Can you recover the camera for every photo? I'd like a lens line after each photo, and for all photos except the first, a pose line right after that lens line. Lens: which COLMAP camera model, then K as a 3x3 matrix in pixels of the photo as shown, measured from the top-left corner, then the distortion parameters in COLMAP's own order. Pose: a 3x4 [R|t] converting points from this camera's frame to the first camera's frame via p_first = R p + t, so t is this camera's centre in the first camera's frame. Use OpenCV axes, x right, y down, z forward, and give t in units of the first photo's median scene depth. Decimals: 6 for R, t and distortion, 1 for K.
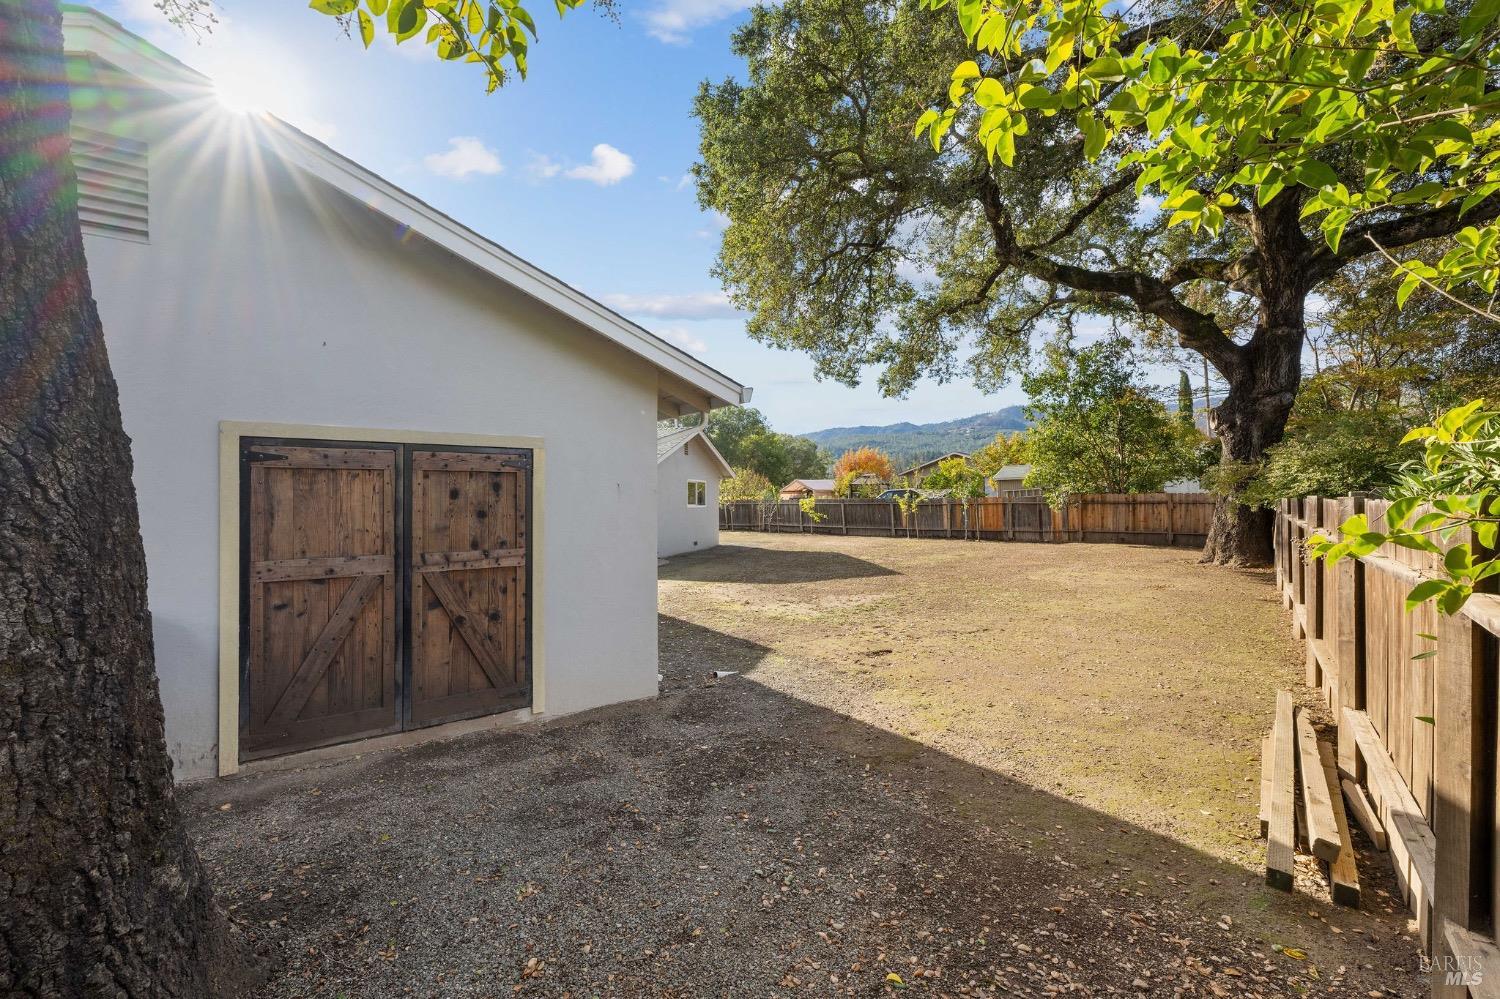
lens RADIAL K [[639.0, 0, 750.5], [0, 639.0, 493.5], [0, 0, 1]] dist [-0.002017, -0.000144]
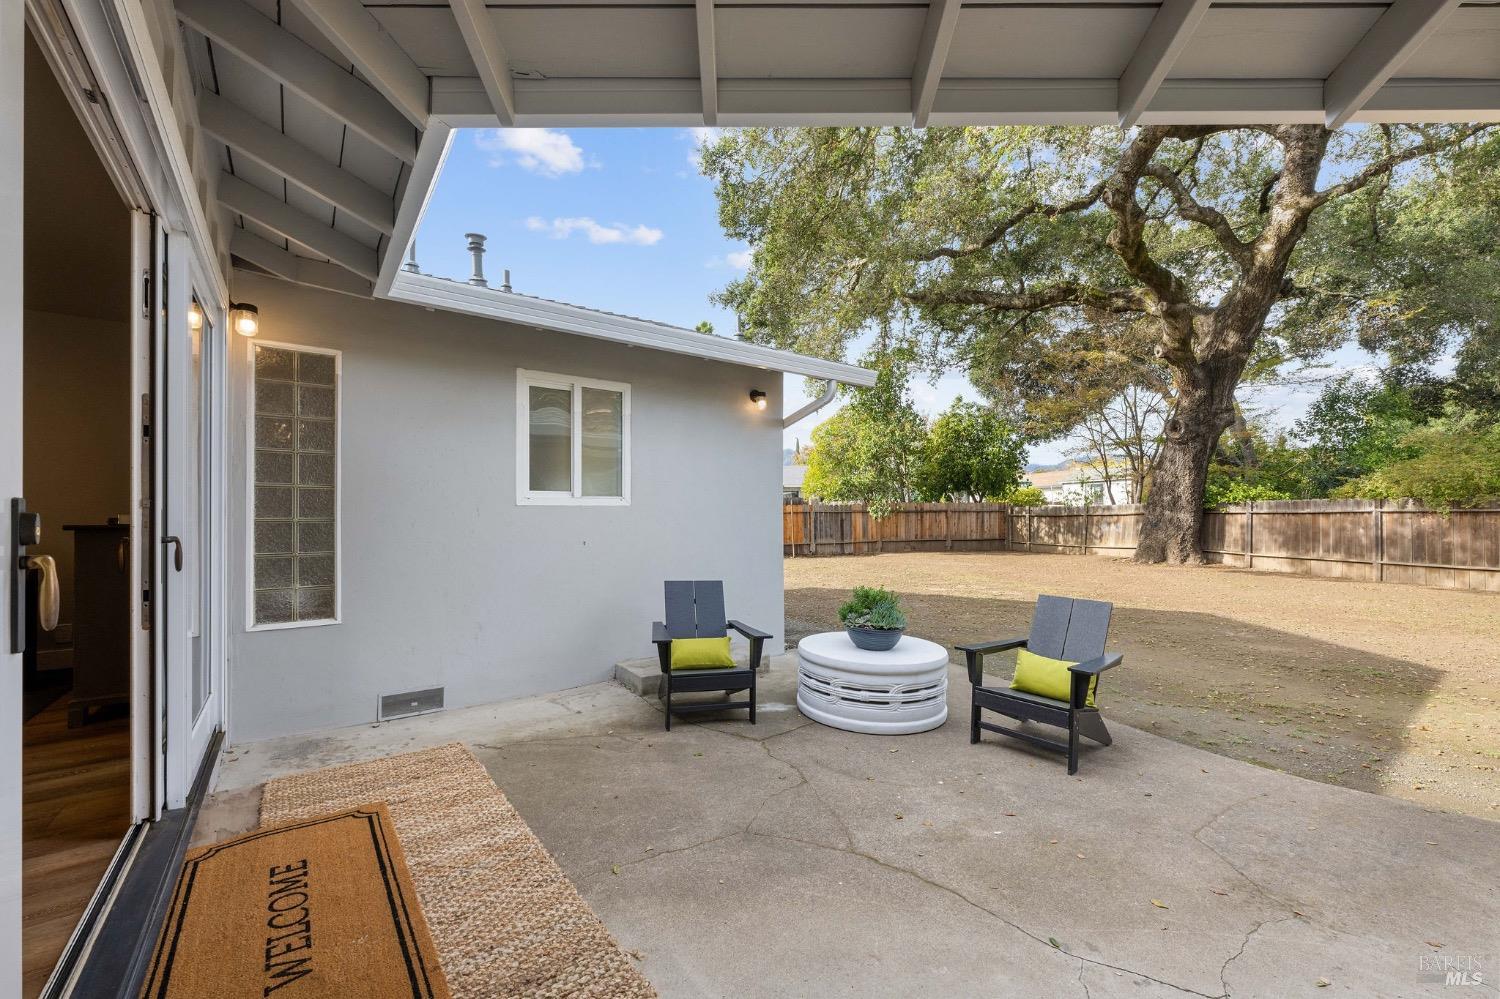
lens RADIAL K [[598.3, 0, 745.5], [0, 598.3, 511.3], [0, 0, 1]] dist [-0.002901, 0.000211]
pose [[0.590209, 0.010023, 0.807189, -0.339418], [-0.006181, 0.999950, -0.007897, 0.023494], [-0.807227, -0.000328, 0.590241, 0.654931]]
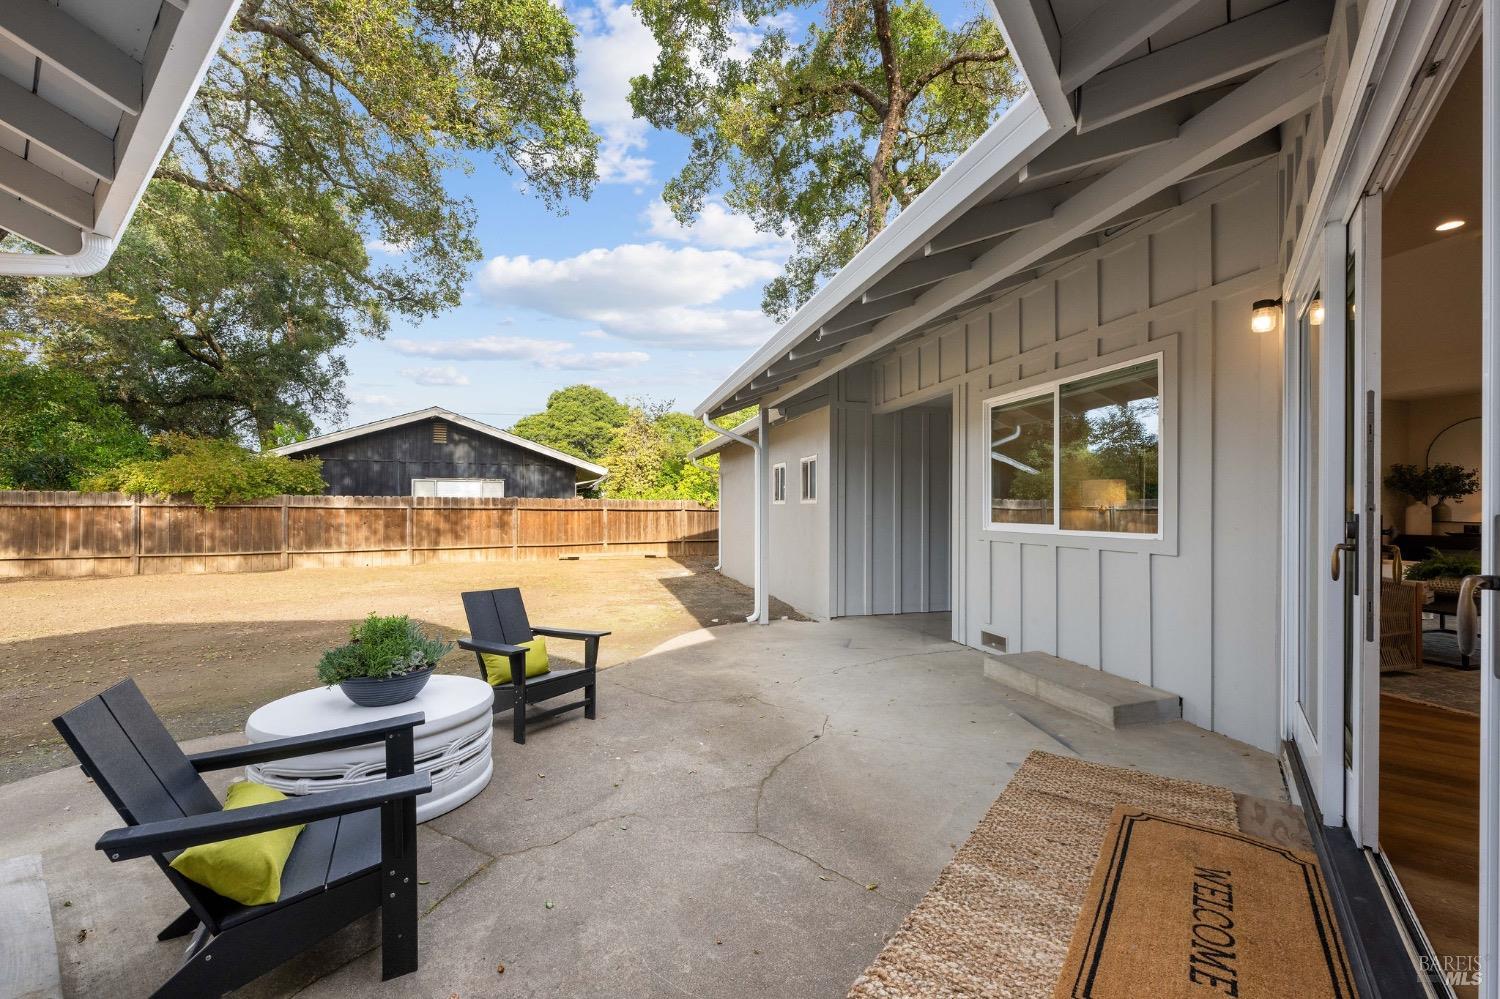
lens RADIAL K [[598.3, 0, 745.2], [0, 598.3, 505.4], [0, 0, 1]] dist [-0.002901, 0.000211]
pose [[-0.930871, 0.002569, 0.365339, -0.290598], [-0.003593, 0.999863, -0.016185, 0.022606], [-0.365330, -0.016379, -0.930734, 0.819109]]
